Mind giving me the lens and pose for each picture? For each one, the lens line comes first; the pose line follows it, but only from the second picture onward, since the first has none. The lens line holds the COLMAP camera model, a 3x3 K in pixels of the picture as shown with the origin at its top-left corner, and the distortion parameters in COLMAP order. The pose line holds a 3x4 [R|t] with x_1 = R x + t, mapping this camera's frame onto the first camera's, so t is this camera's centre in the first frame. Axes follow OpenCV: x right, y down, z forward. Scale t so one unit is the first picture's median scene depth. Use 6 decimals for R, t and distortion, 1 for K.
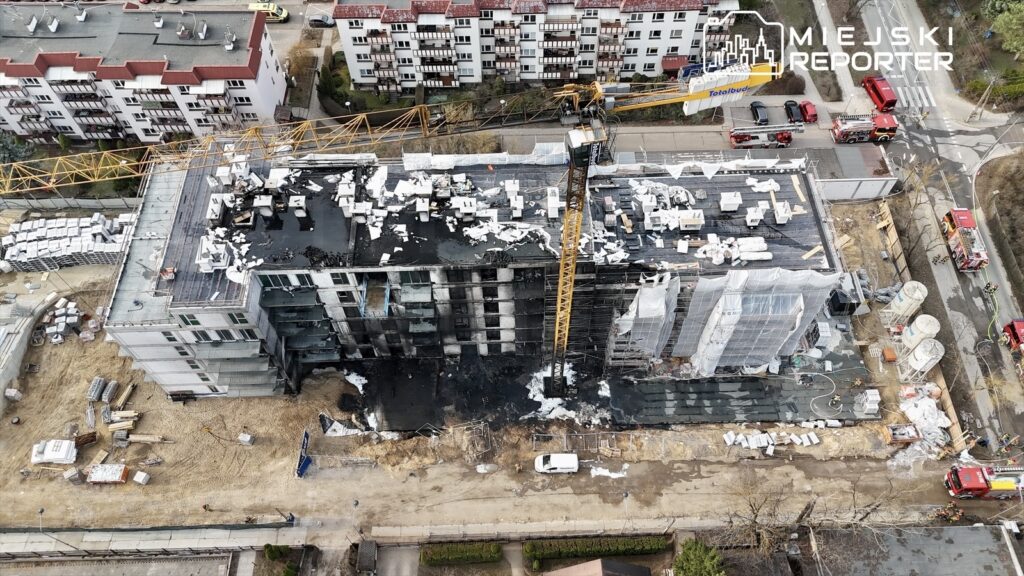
lens RADIAL K [[753.0, 0, 510.5], [0, 753.0, 286.8], [0, 0, 1]] dist [0.069430, -0.057675]
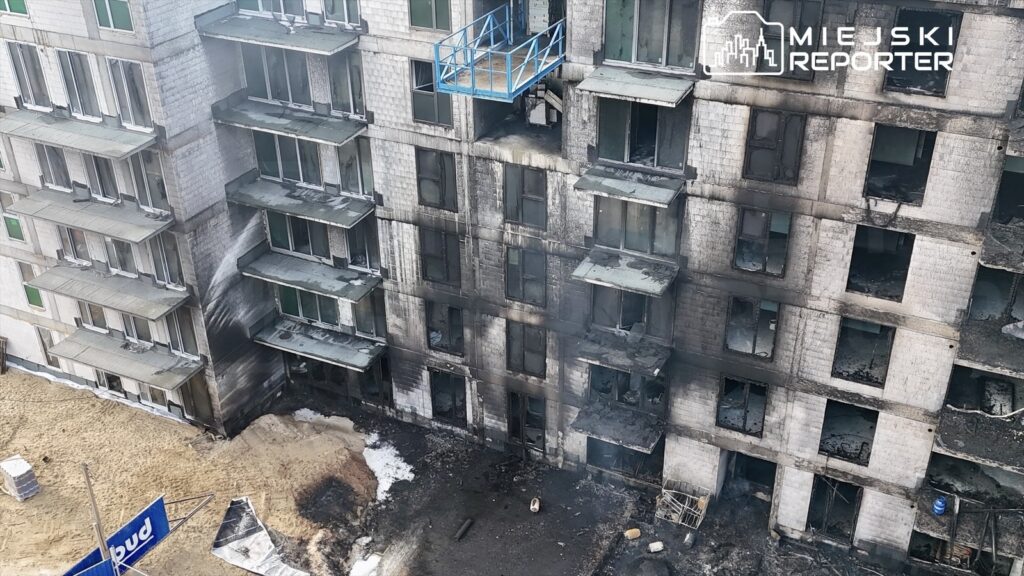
lens RADIAL K [[997.0, 0, 518.9], [0, 997.0, 279.0], [0, 0, 1]] dist [0.044934, 0.000000]
pose [[0.890764, 0.229981, -0.391979, 0.001737], [-0.385747, 0.838639, -0.384557, 0.210214], [0.240288, 0.493755, 0.835744, 0.631199]]
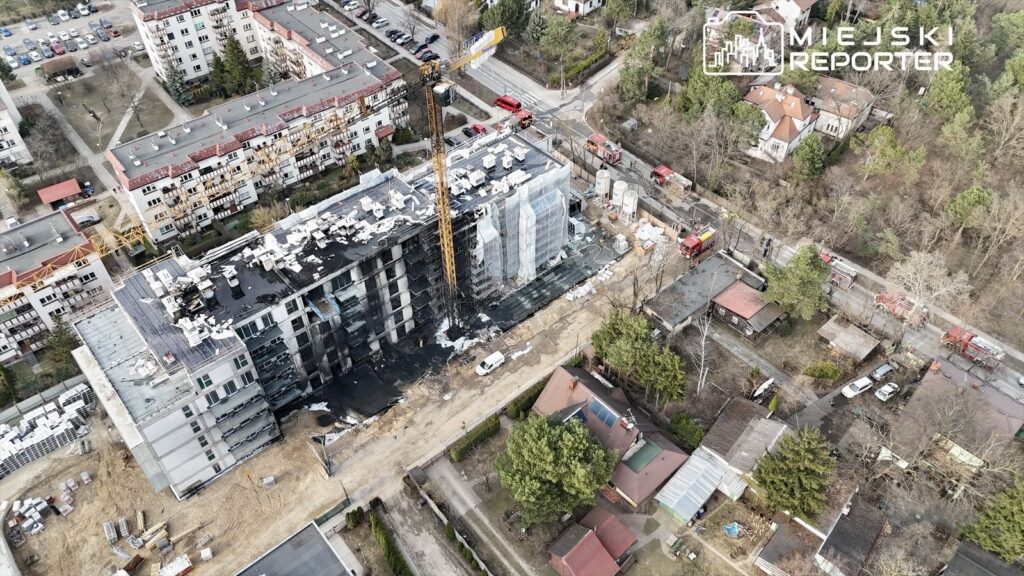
lens RADIAL K [[753.0, 0, 519.4], [0, 753.0, 291.3], [0, 0, 1]] dist [0.069430, -0.057675]
pose [[0.769698, -0.444063, 0.458664, -0.454731], [0.537855, 0.838092, -0.091179, 0.265320], [-0.343913, 0.316875, 0.883919, -0.276495]]
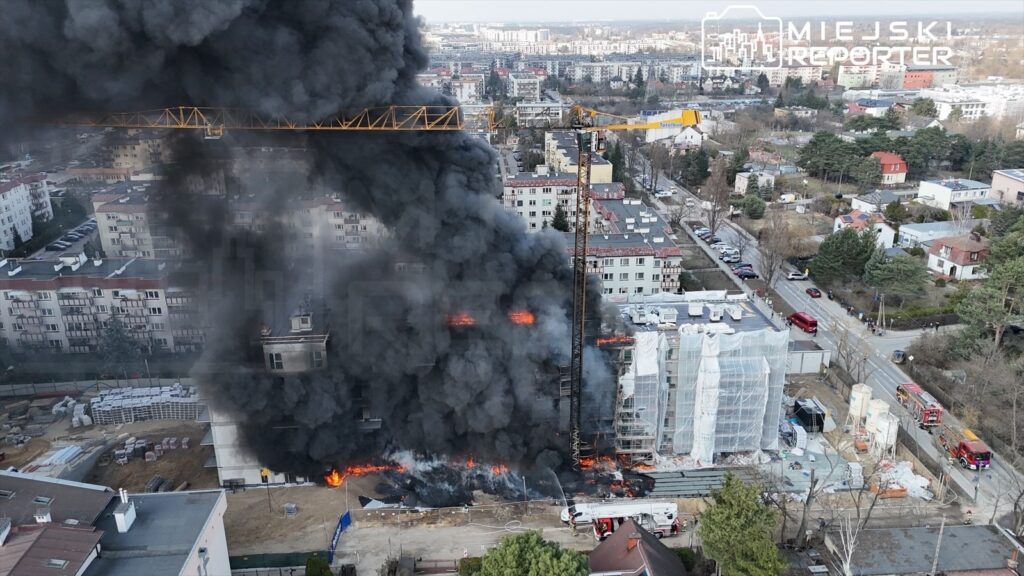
lens RADIAL K [[753.0, 0, 510.3], [0, 753.0, 279.8], [0, 0, 1]] dist [0.069430, -0.057675]
pose [[0.999379, -0.008865, 0.034096, -0.070327], [0.028262, 0.779562, -0.625687, 0.618609], [-0.021033, 0.626263, 0.779328, -0.042980]]
